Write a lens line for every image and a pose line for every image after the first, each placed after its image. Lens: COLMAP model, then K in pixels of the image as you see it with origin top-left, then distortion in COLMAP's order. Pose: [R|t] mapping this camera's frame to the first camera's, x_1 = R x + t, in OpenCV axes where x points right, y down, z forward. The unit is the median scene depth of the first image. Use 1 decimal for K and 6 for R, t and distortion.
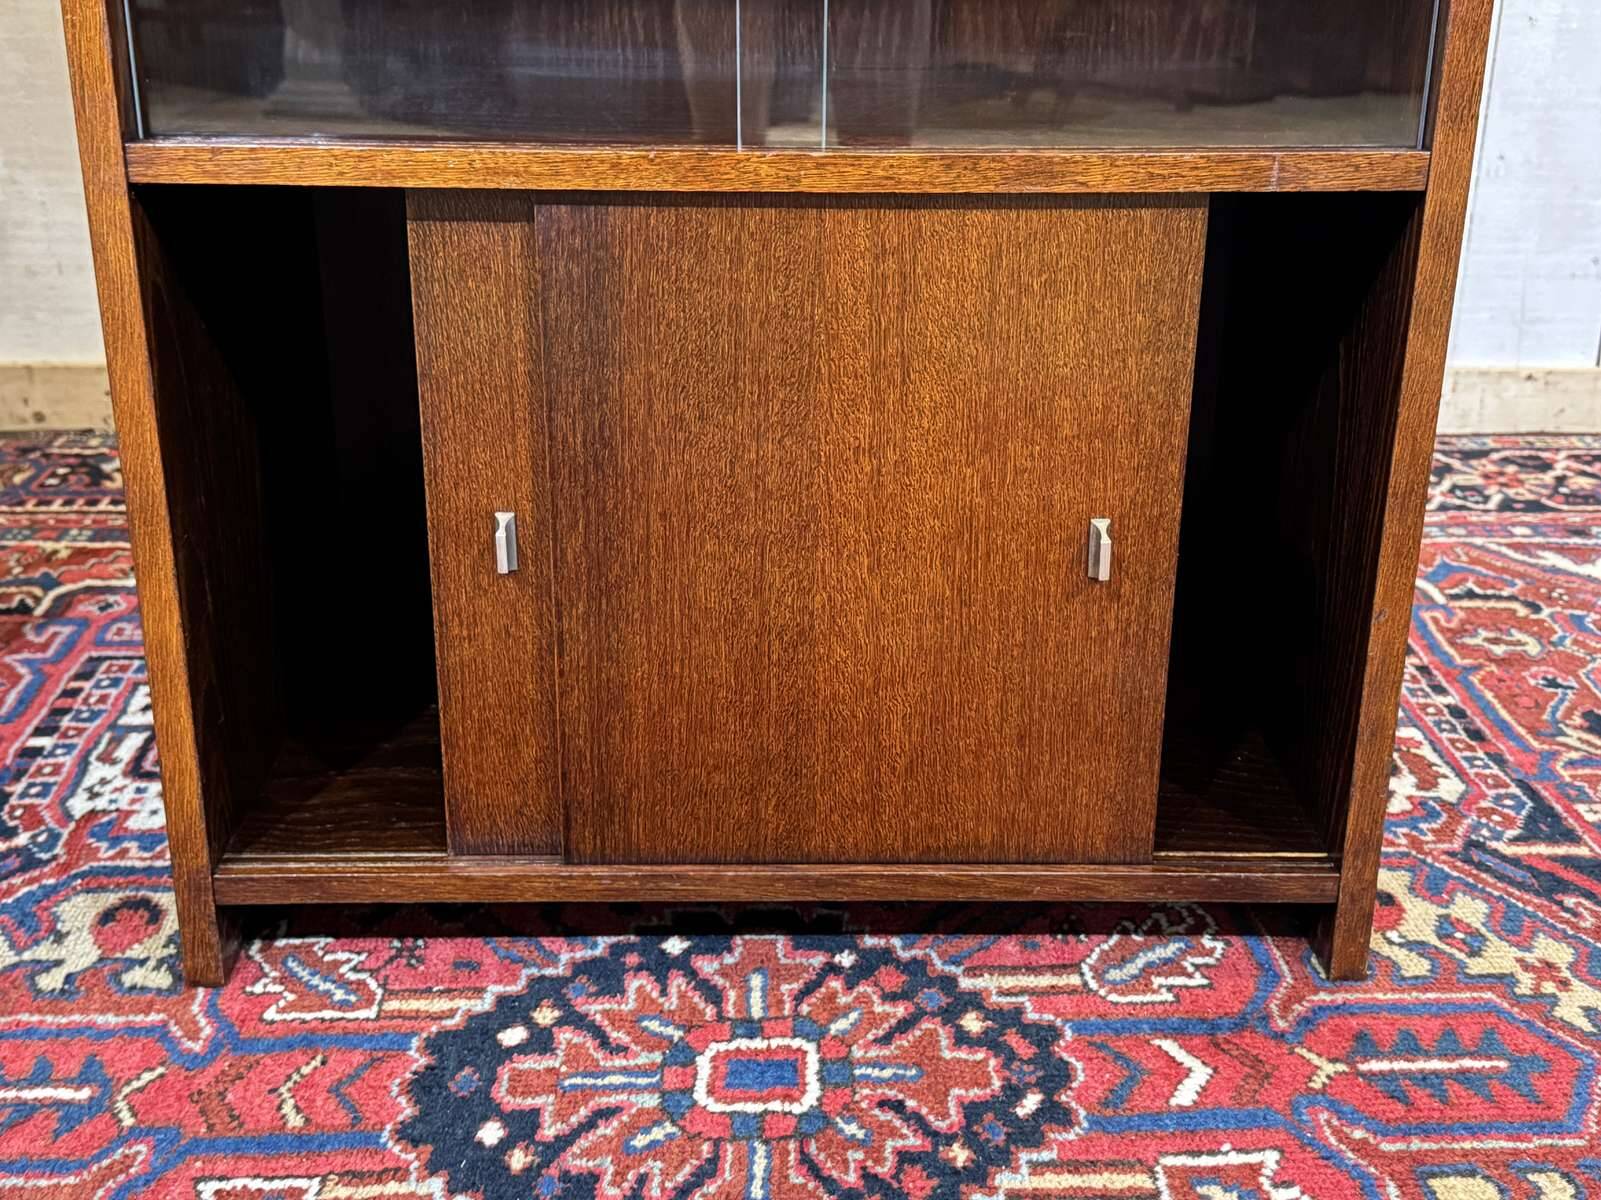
lens RADIAL K [[1957.7, 0, 801.4], [0, 1957.7, 608.8], [0, 0, 1]] dist [0.086574, 0.000000]
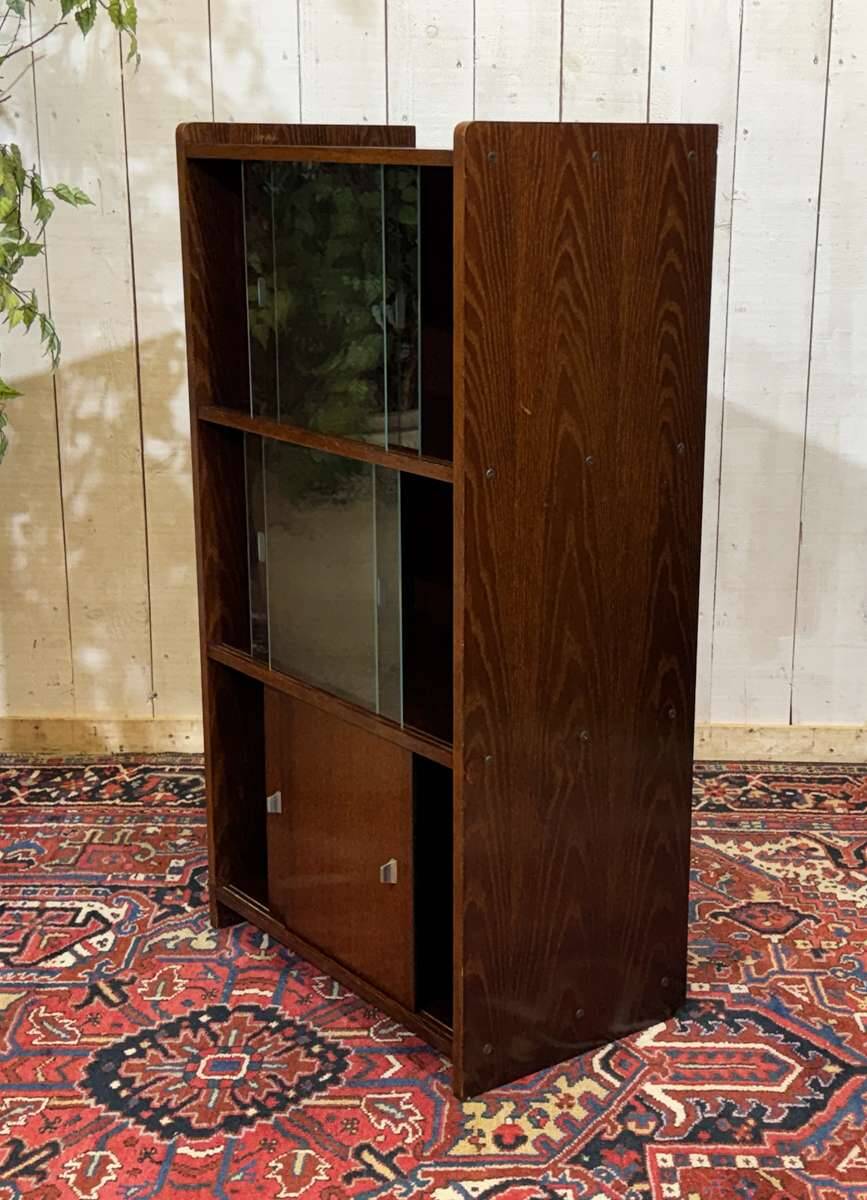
lens RADIAL K [[1762.3, 0, 492.4], [0, 1762.3, 609.3], [0, 0, 1]] dist [0.109307, 0.000000]
pose [[0.999170, 0.007948, -0.039952, 0.383219], [-0.012199, 0.994149, -0.107327, -0.099750], [0.038866, 0.107726, 0.993421, -1.239978]]
